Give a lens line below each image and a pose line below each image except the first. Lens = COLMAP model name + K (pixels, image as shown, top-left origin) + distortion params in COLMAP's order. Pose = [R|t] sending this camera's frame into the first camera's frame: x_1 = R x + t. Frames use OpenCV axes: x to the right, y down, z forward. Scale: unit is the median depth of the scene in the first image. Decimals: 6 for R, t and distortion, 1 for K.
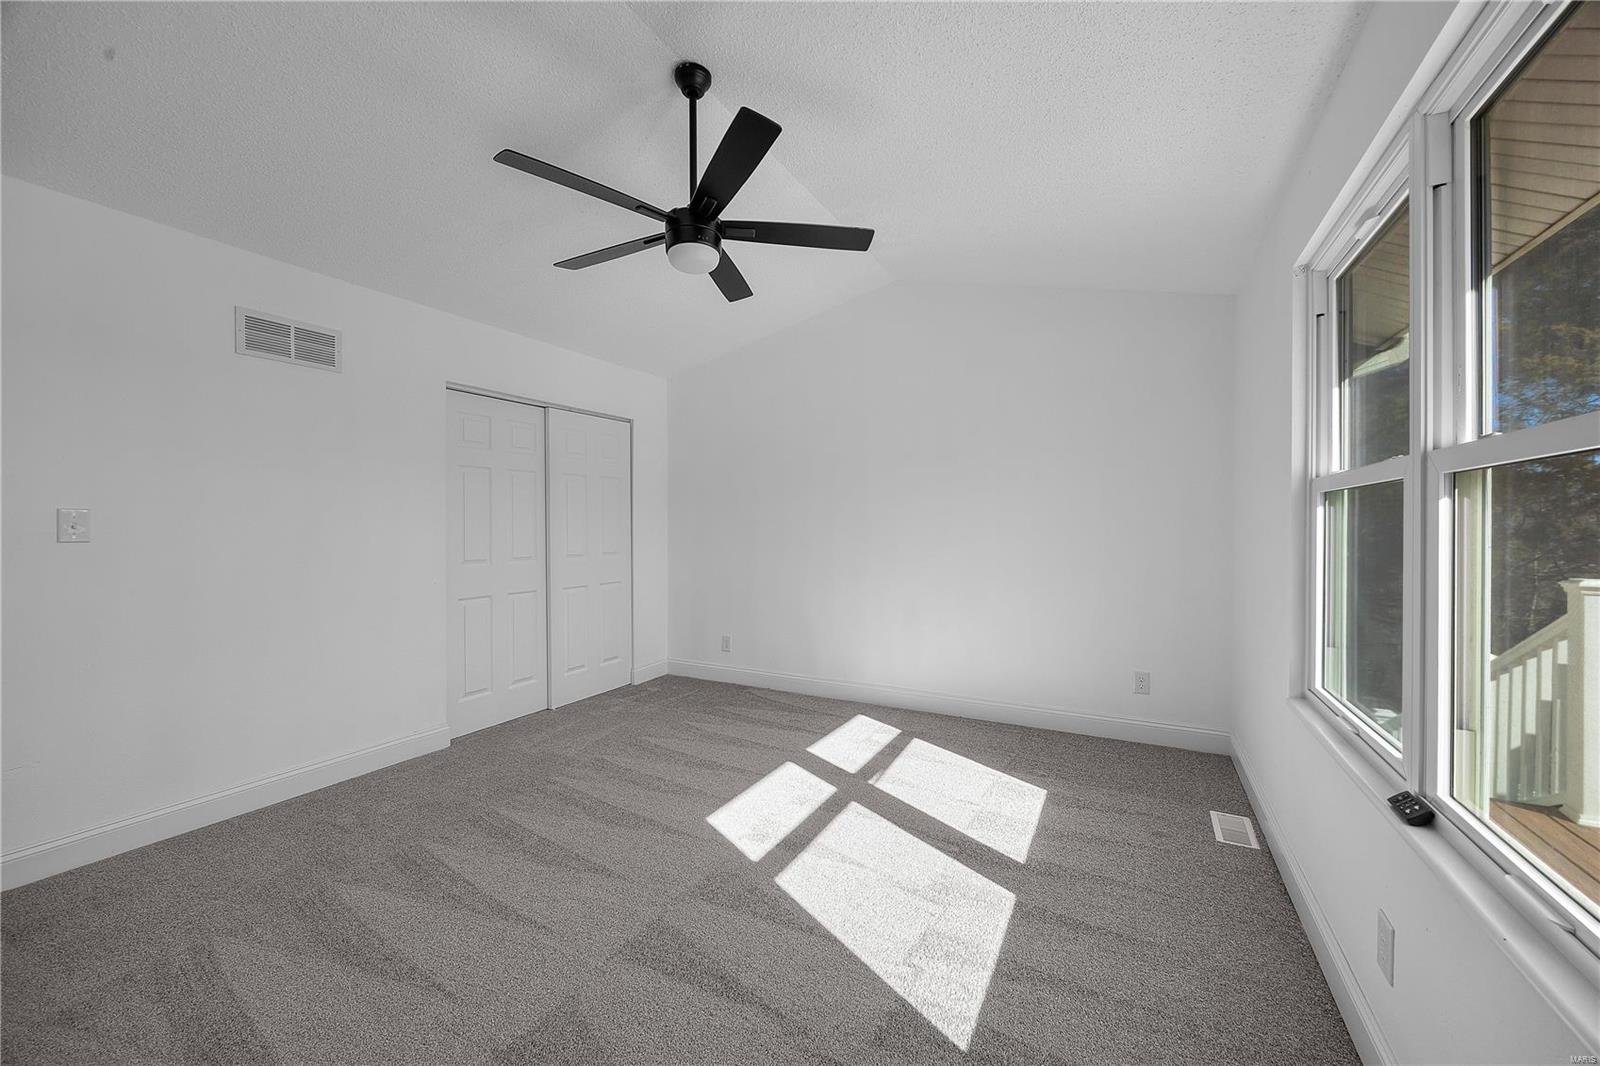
lens RADIAL K [[615.5, 0, 797.9], [0, 615.5, 525.9], [0, 0, 1]] dist [-0.001183, -0.000174]
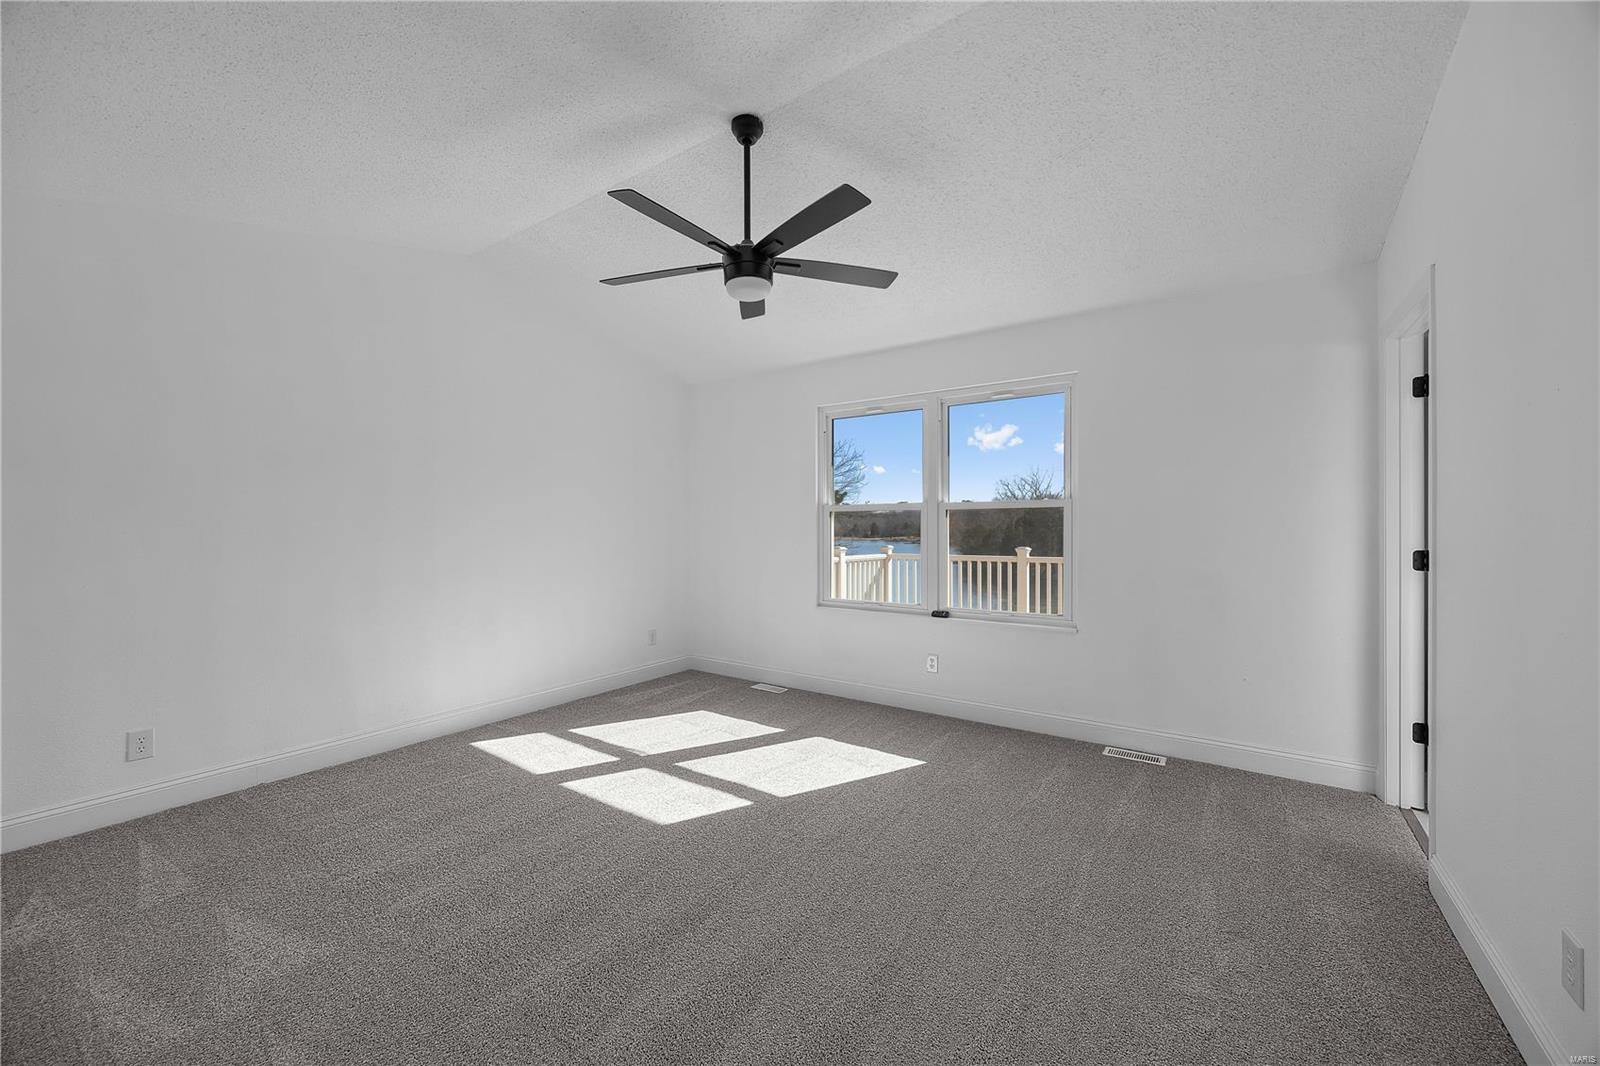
lens RADIAL K [[615.5, 0, 797.9], [0, 615.5, 525.9], [0, 0, 1]] dist [-0.001183, -0.000174]
pose [[0.102323, 0.003061, 0.994746, -1.030553], [0.004348, 0.999984, -0.003525, 0.001582], [-0.994742, 0.004686, 0.102308, 0.635090]]
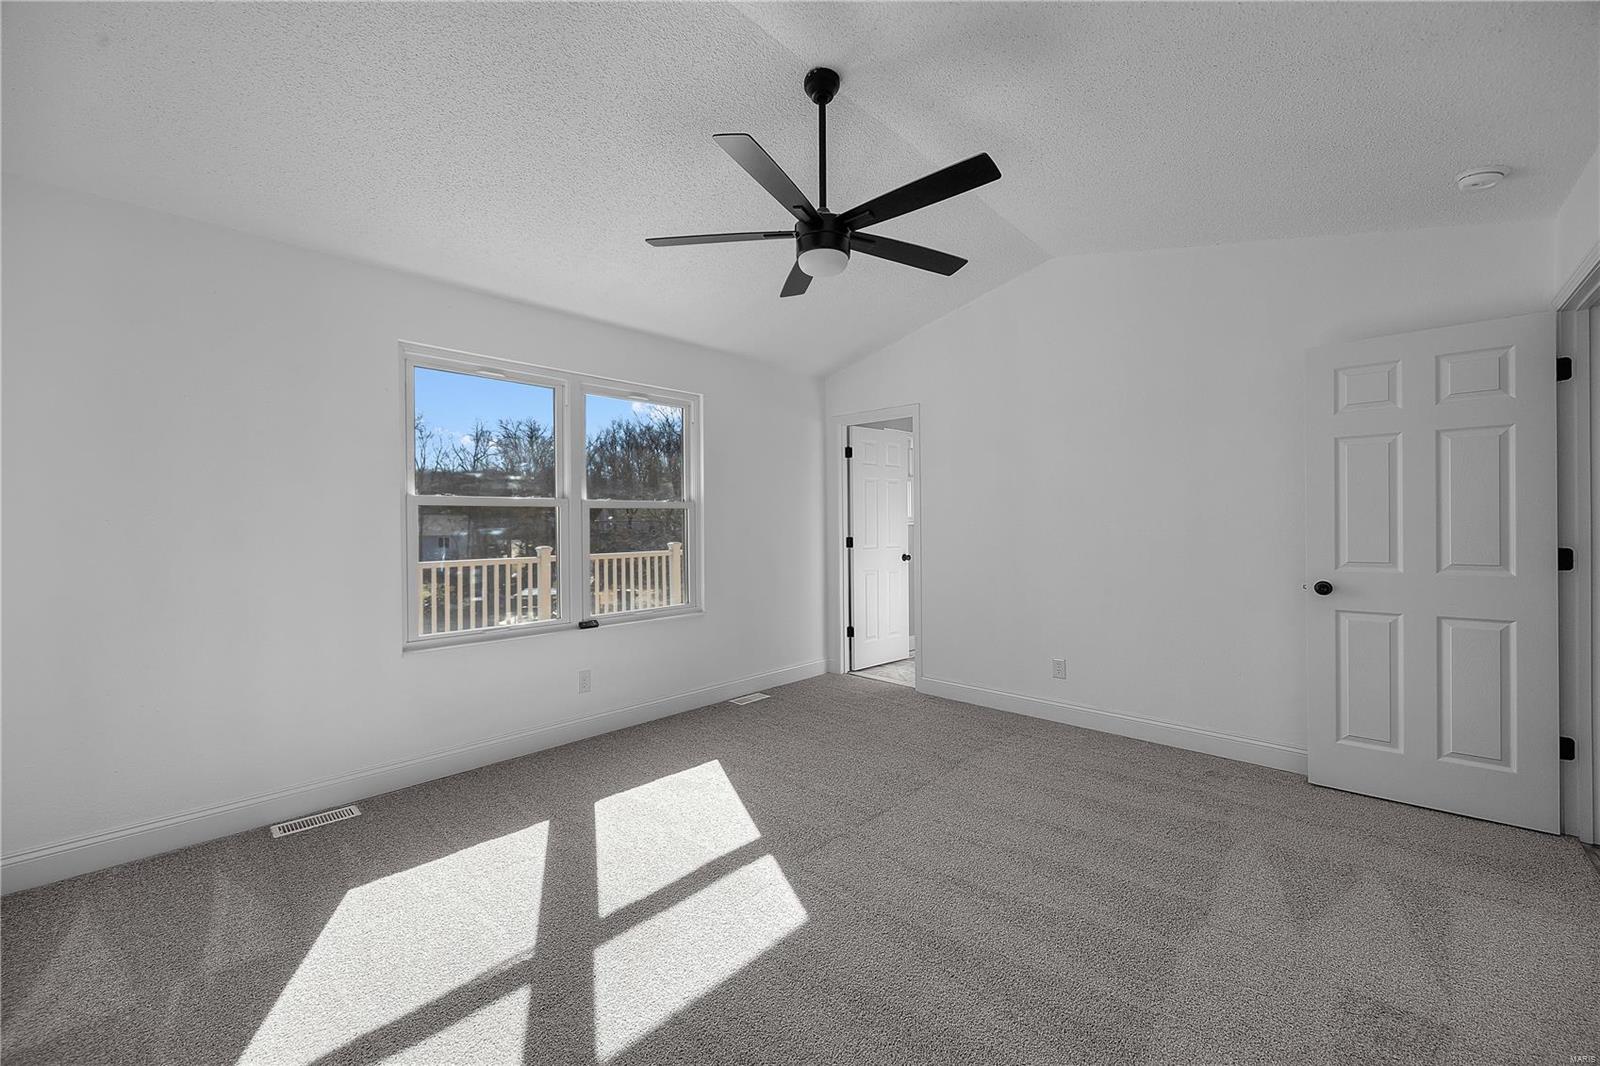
lens RADIAL K [[615.8, 0, 795.9], [0, 615.8, 505.4], [0, 0, 1]] dist [-0.000461, -0.000058]
pose [[-0.968850, 0.034877, 0.245180, -0.296517], [0.024478, 0.998672, -0.045332, 0.027488], [-0.246435, -0.037919, -0.968417, 1.600031]]
